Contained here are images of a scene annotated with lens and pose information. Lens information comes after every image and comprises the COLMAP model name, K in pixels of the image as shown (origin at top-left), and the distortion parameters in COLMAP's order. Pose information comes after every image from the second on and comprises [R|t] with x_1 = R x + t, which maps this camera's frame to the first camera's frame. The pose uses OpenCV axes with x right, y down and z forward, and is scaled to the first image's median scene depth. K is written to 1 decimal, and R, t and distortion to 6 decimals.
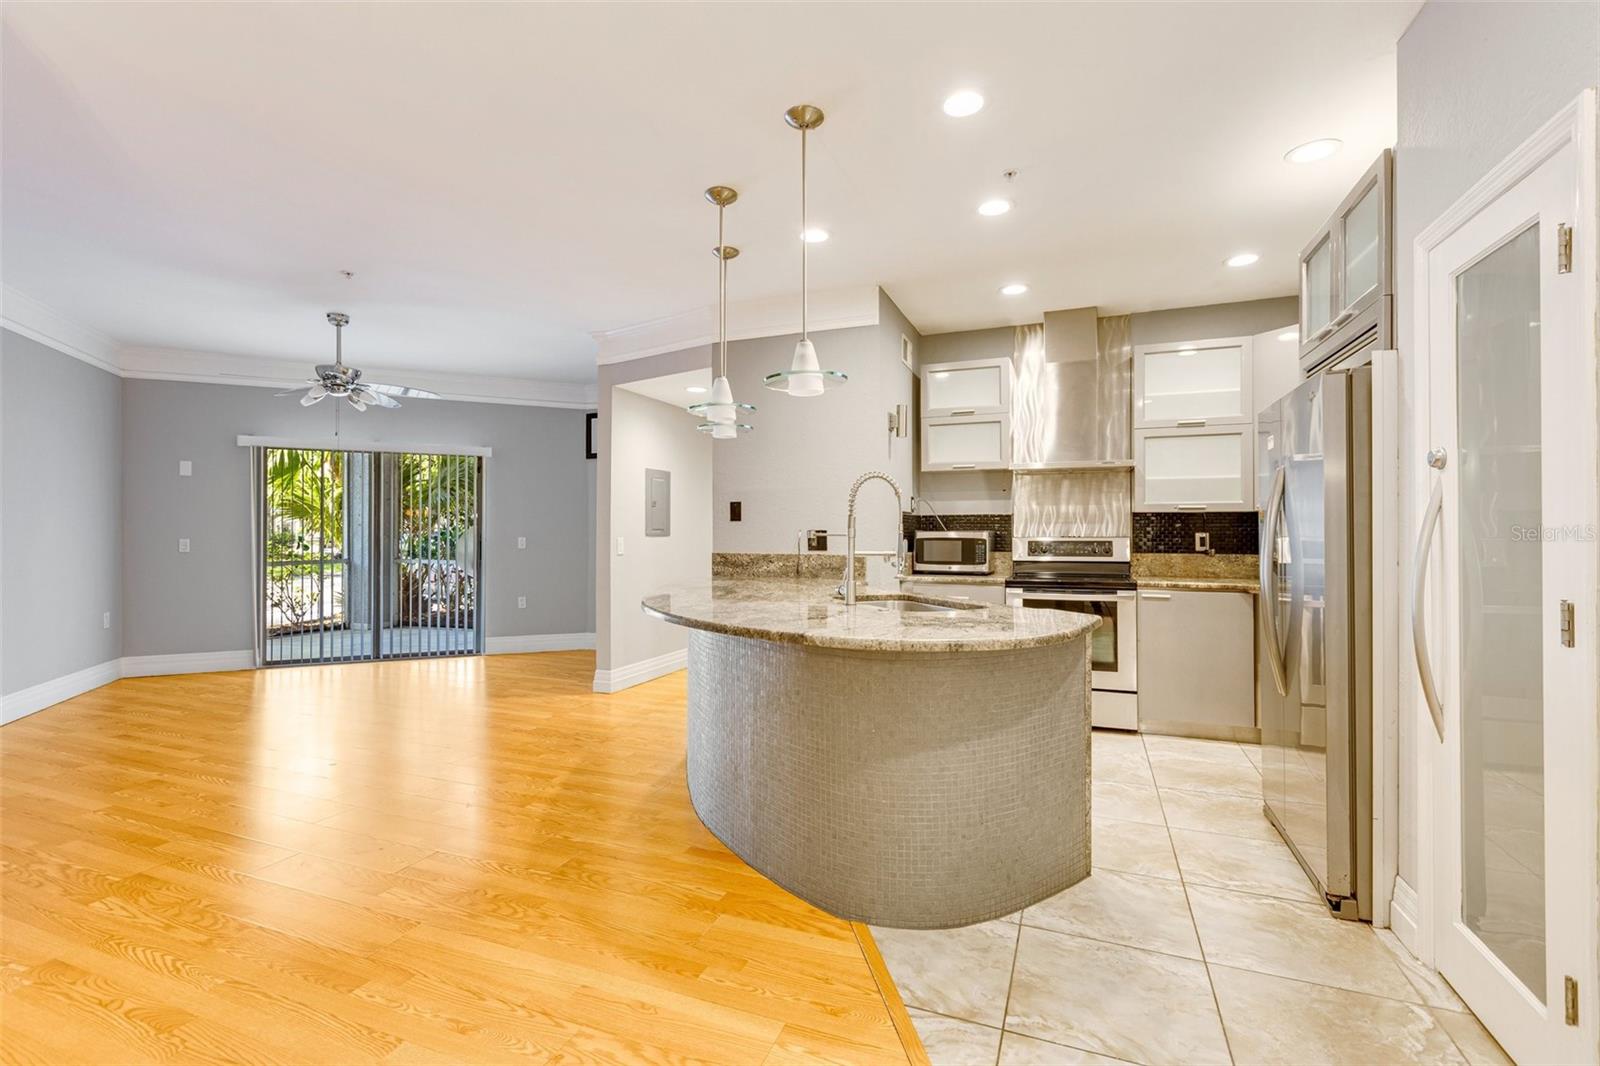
lens RADIAL K [[718.8, 0, 794.1], [0, 718.8, 531.6], [0, 0, 1]] dist [0.004446, -0.002428]
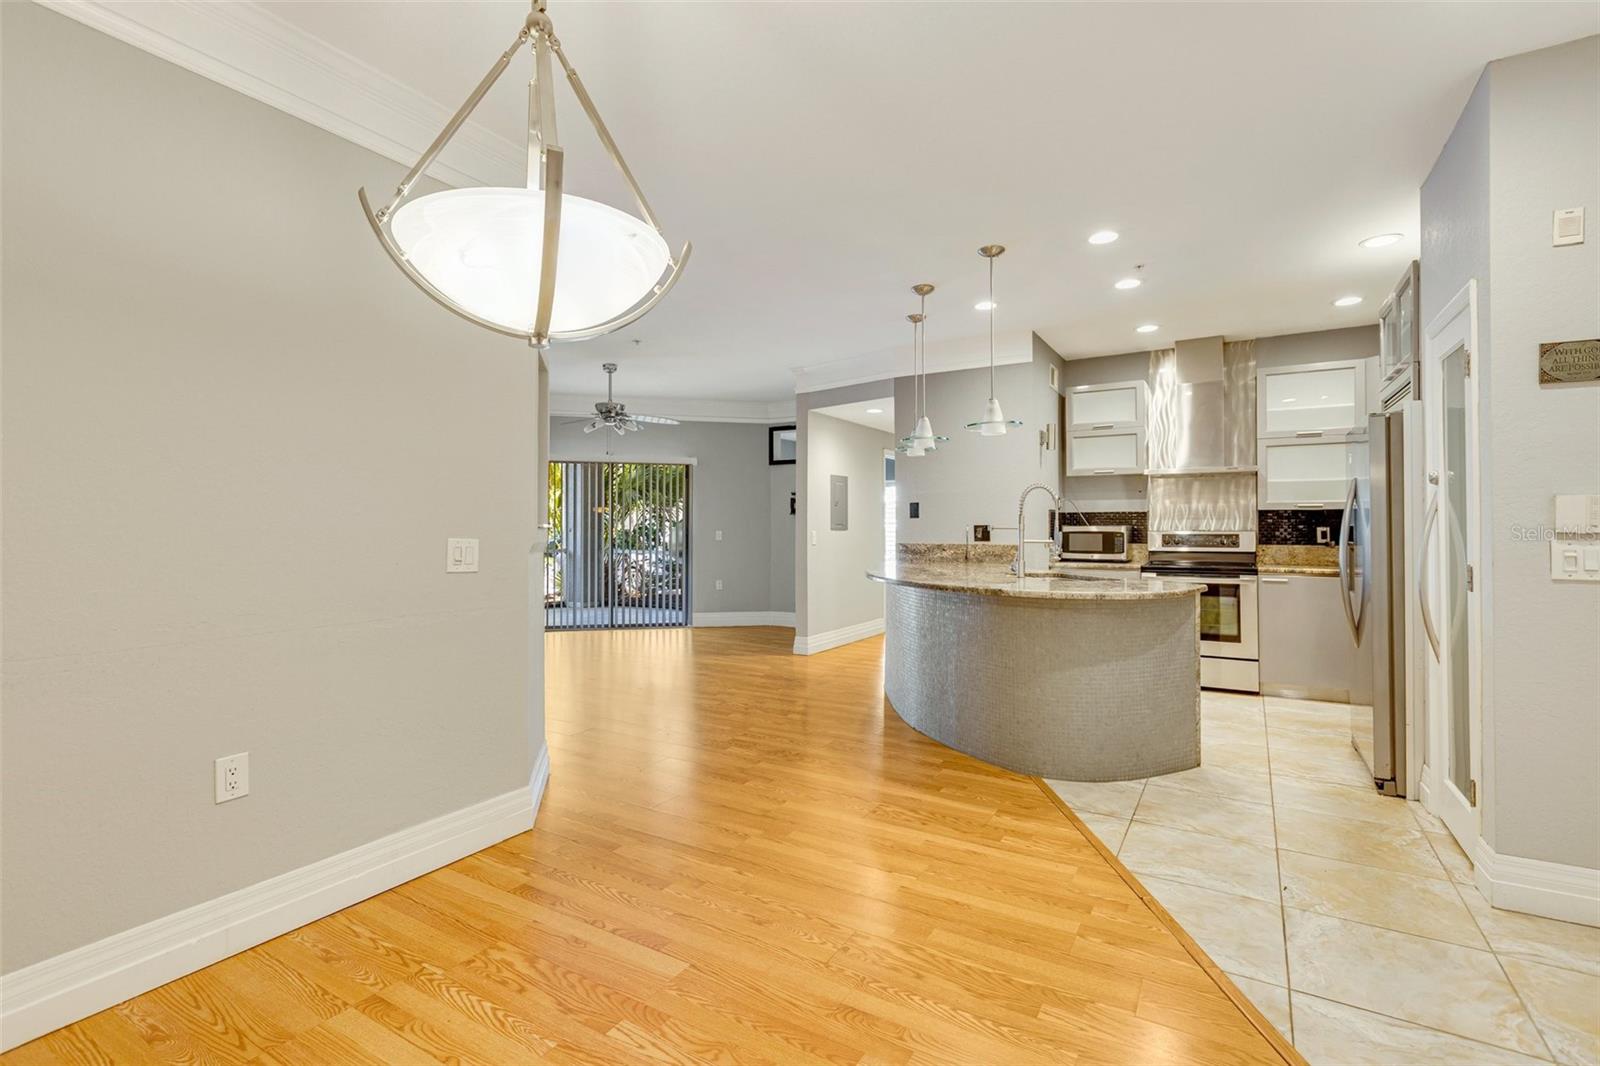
lens RADIAL K [[718.8, 0, 797.1], [0, 718.8, 517.6], [0, 0, 1]] dist [0.004446, -0.002428]
pose [[0.985609, -0.001936, -0.169033, -0.068303], [-0.000064, 0.999930, -0.011825, -0.000094], [0.169044, 0.011666, 0.985540, -0.278800]]
